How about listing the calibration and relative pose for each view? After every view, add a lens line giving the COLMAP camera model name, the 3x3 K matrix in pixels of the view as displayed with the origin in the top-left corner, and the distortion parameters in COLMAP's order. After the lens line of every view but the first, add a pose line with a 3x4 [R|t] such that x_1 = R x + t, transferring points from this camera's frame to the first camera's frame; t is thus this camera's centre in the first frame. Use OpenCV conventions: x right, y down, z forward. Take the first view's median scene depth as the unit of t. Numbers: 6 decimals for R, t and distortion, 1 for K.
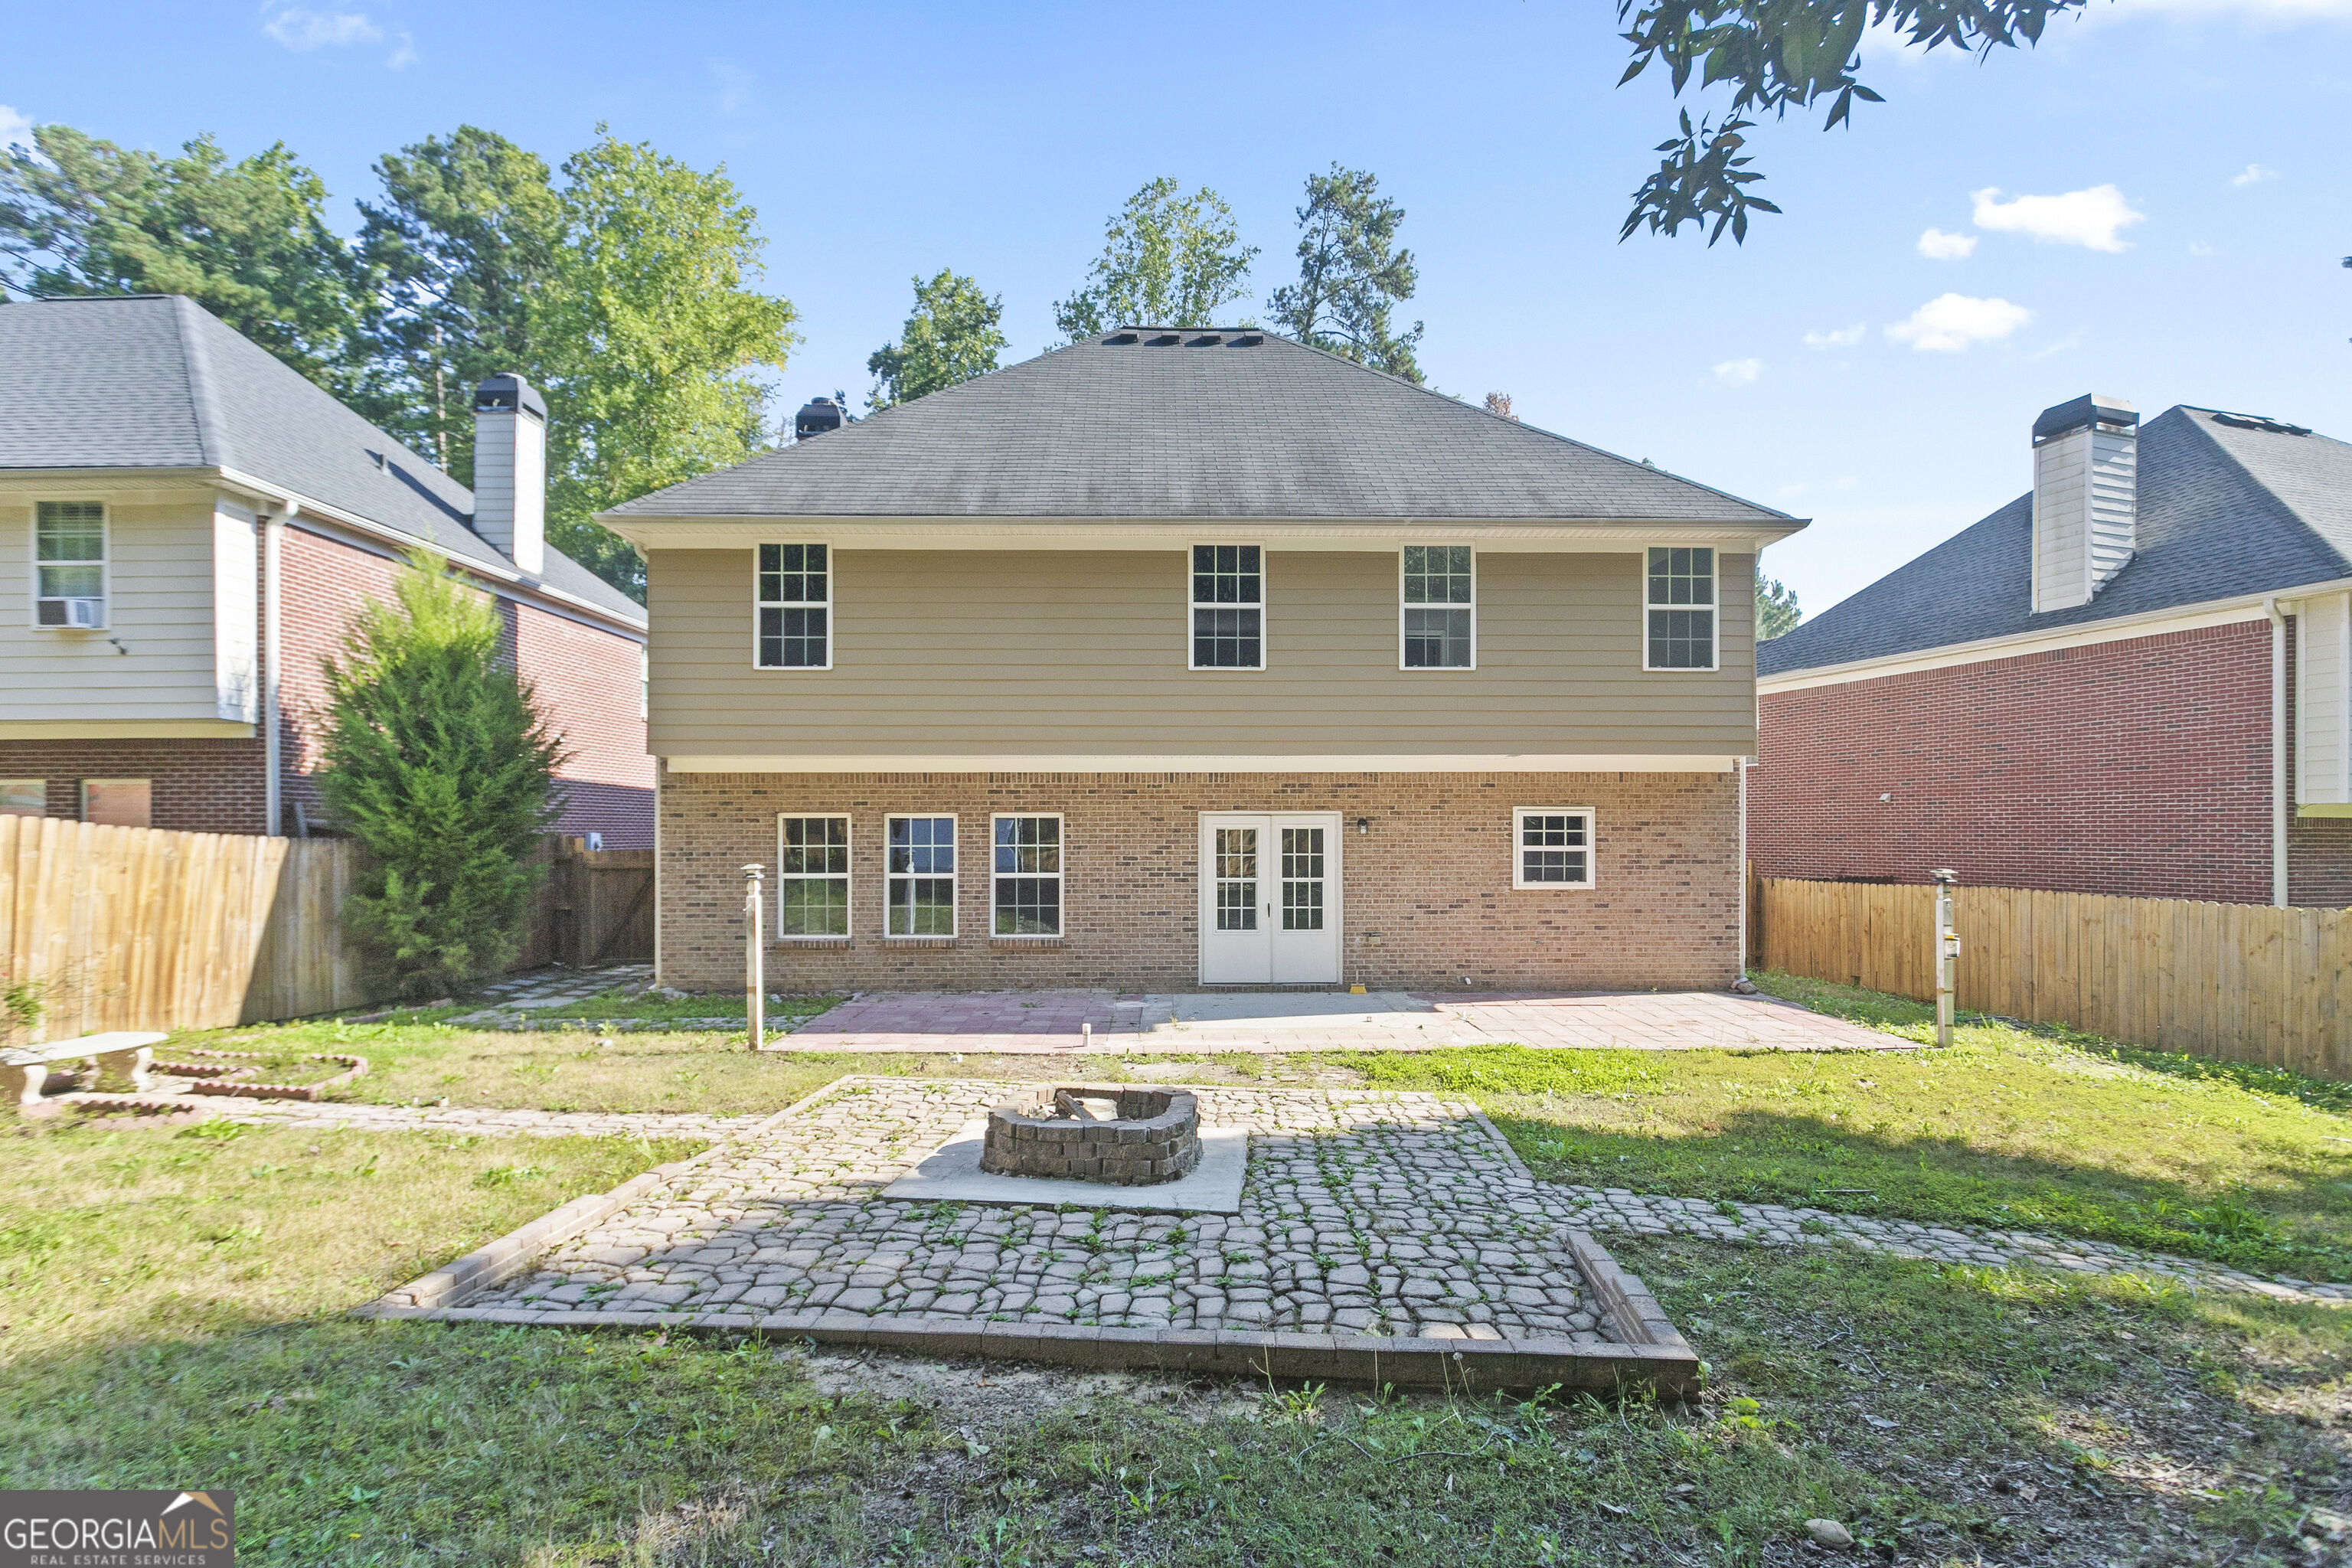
lens RADIAL K [[1129.5, 0, 1177.9], [0, 1129.5, 837.0], [0, 0, 1]] dist [-0.001148, -0.000167]
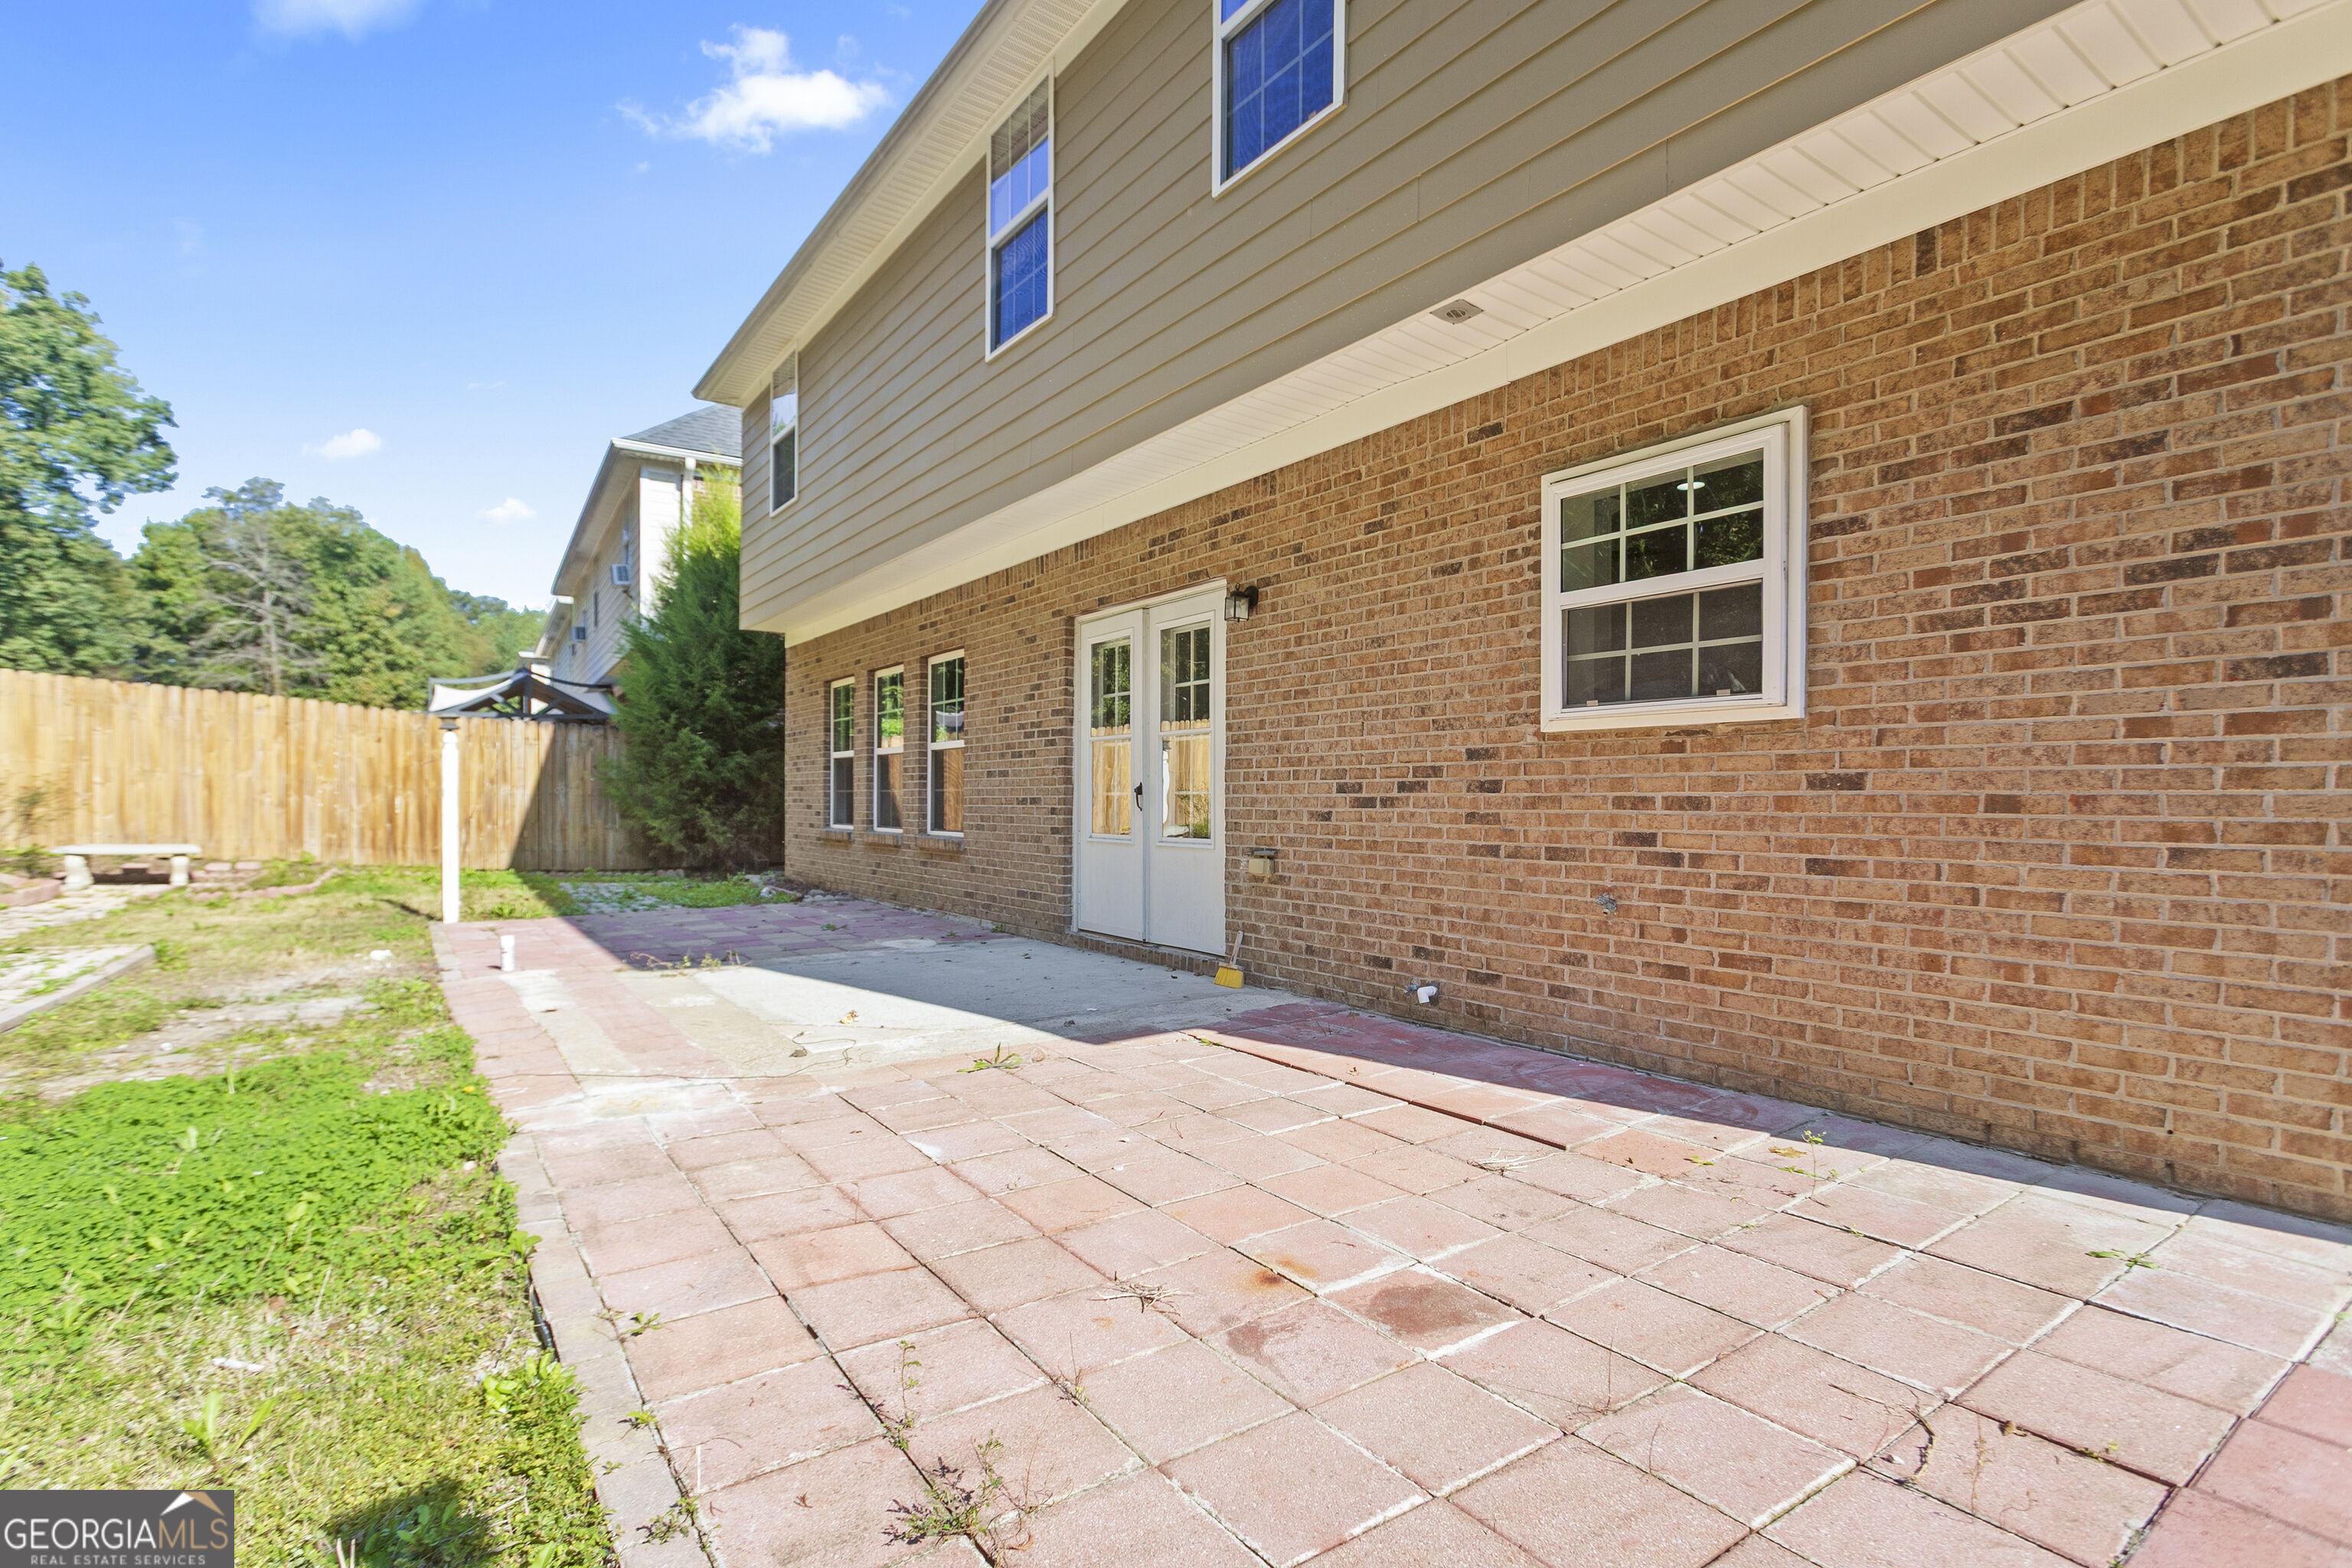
lens RADIAL K [[1120.5, 0, 1174.2], [0, 1120.5, 798.4], [0, 0, 1]] dist [0.011403, -0.000126]
pose [[0.566393, 0.003918, -0.824126, 0.503293], [-0.009495, 0.999953, -0.001772, 0.066729], [0.824080, 0.008828, 0.566404, 0.732661]]
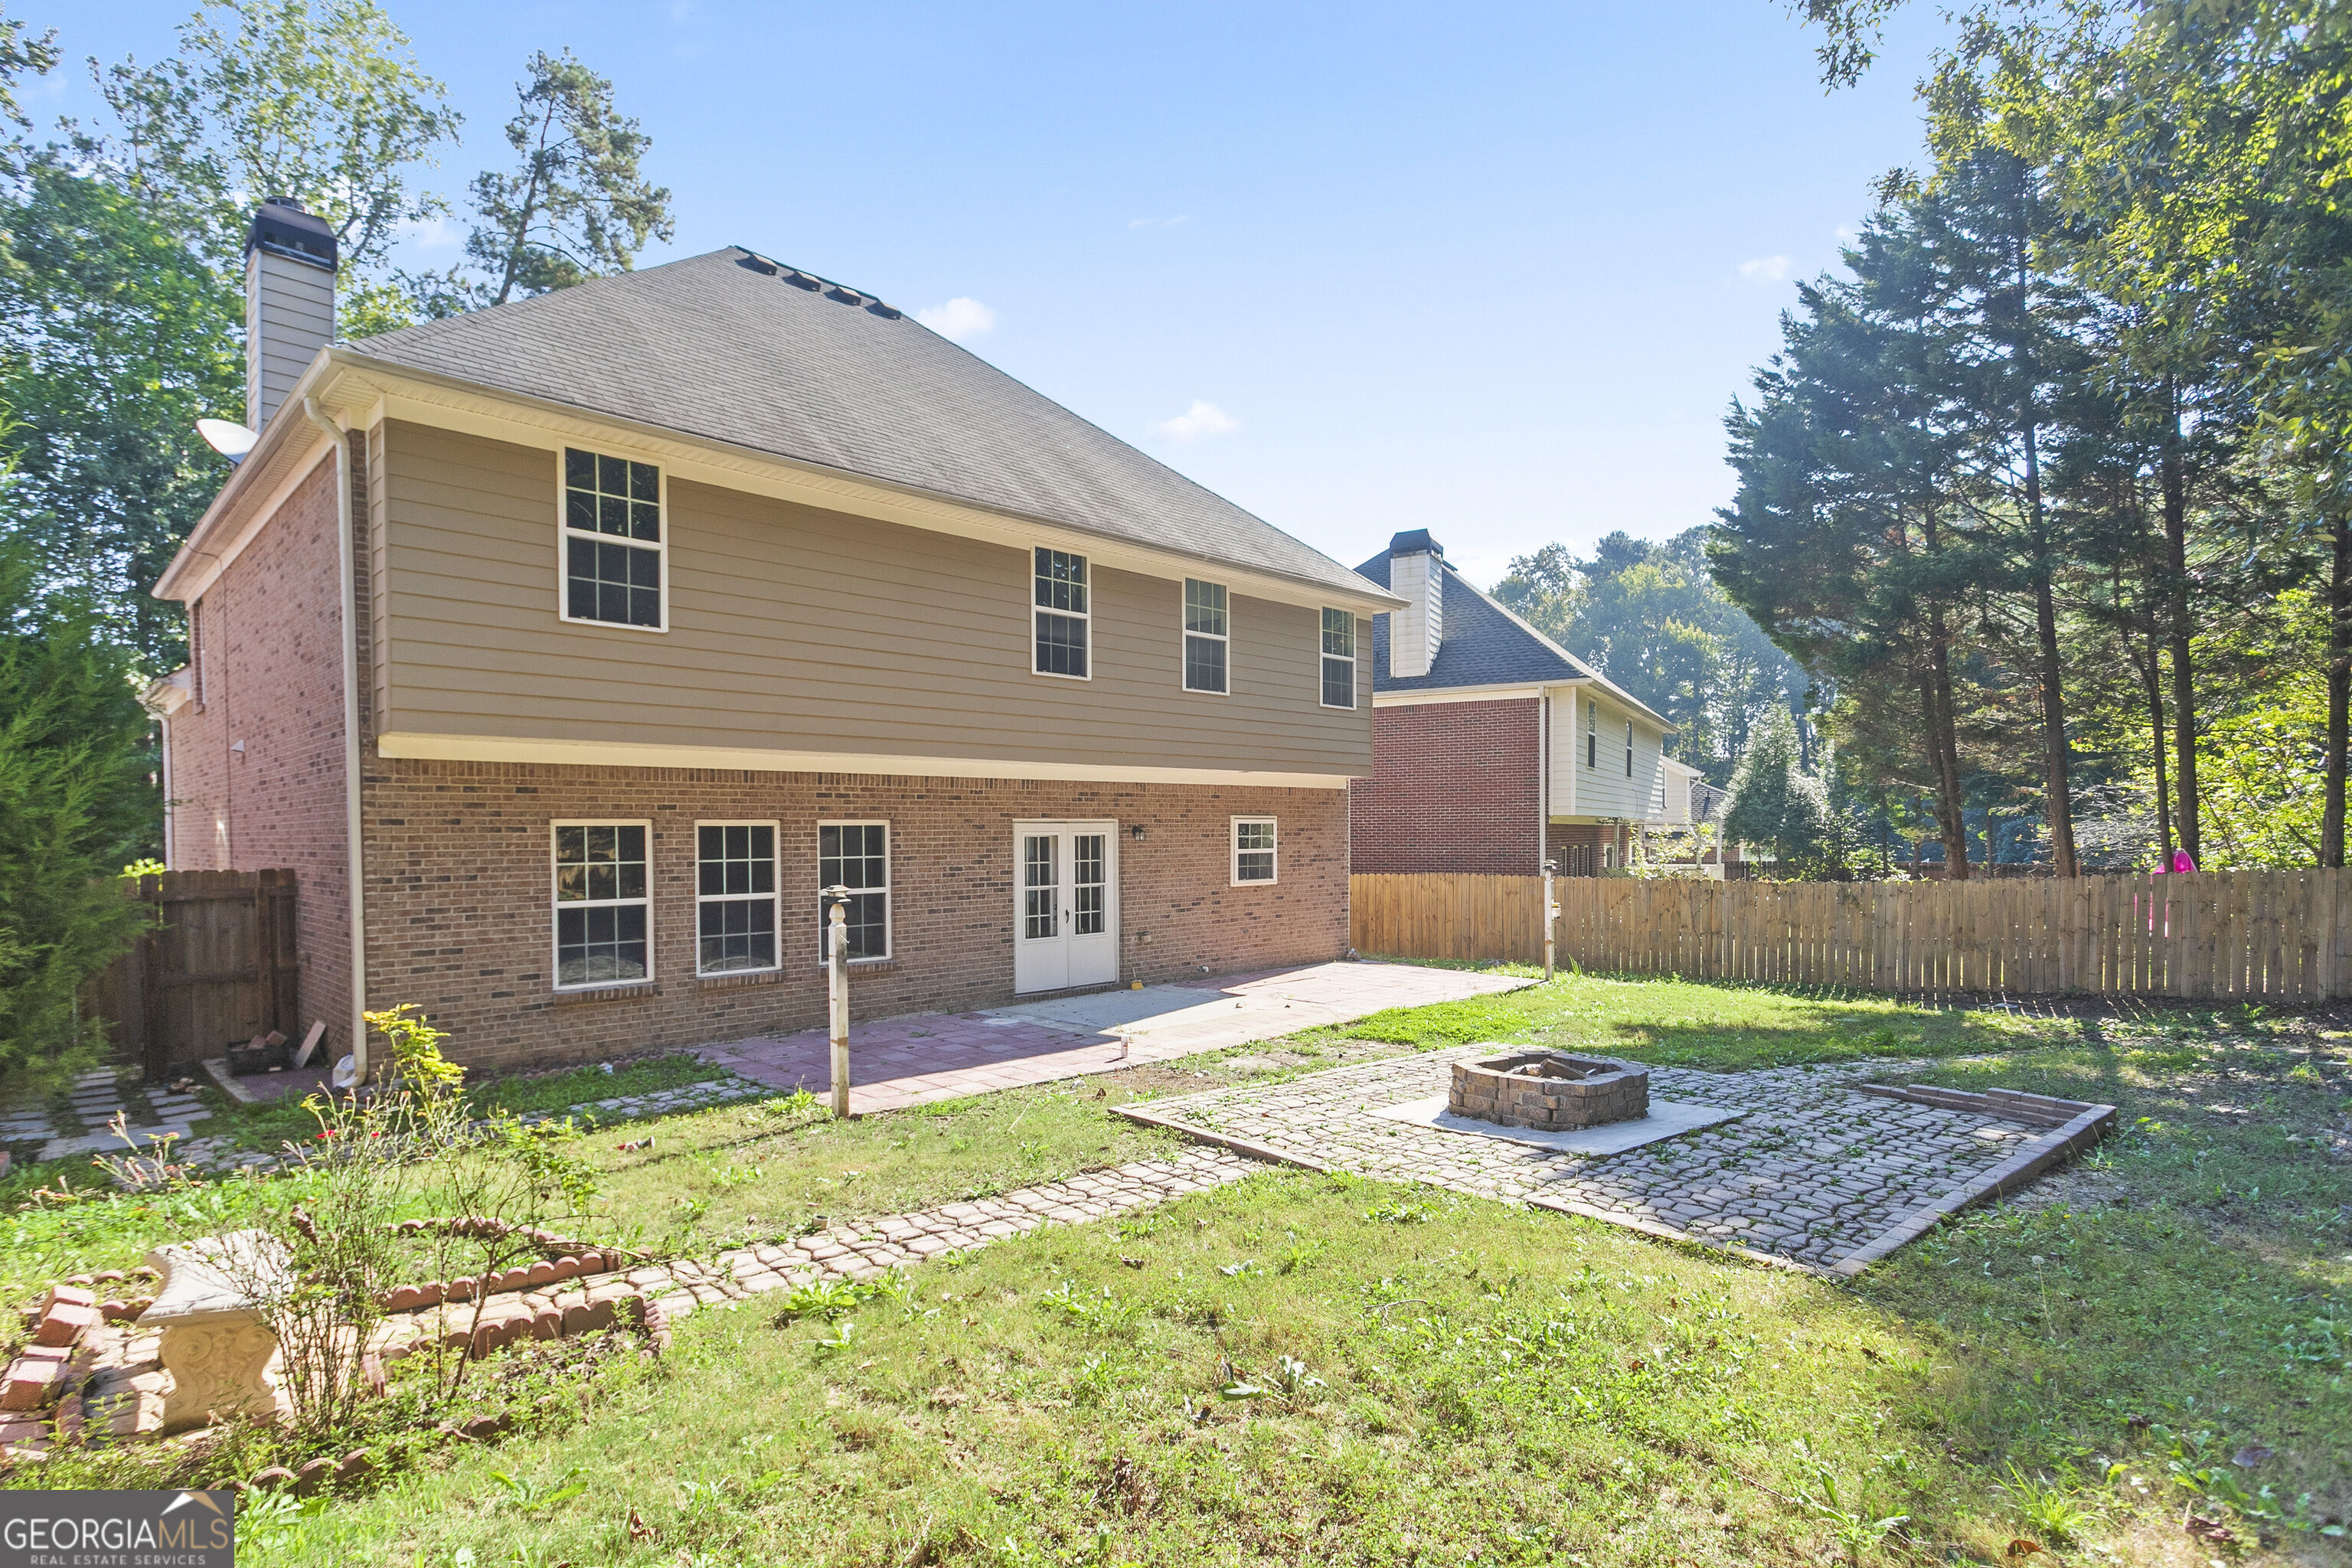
lens RADIAL K [[1175.4, 0, 1136.0], [0, 1175.4, 864.8], [0, 0, 1]] dist [0.011504, -0.000165]
pose [[0.731025, -0.023775, 0.681936, -0.597080], [0.010812, 0.999671, 0.023262, -0.005435], [-0.682265, -0.009632, 0.731042, 0.186274]]
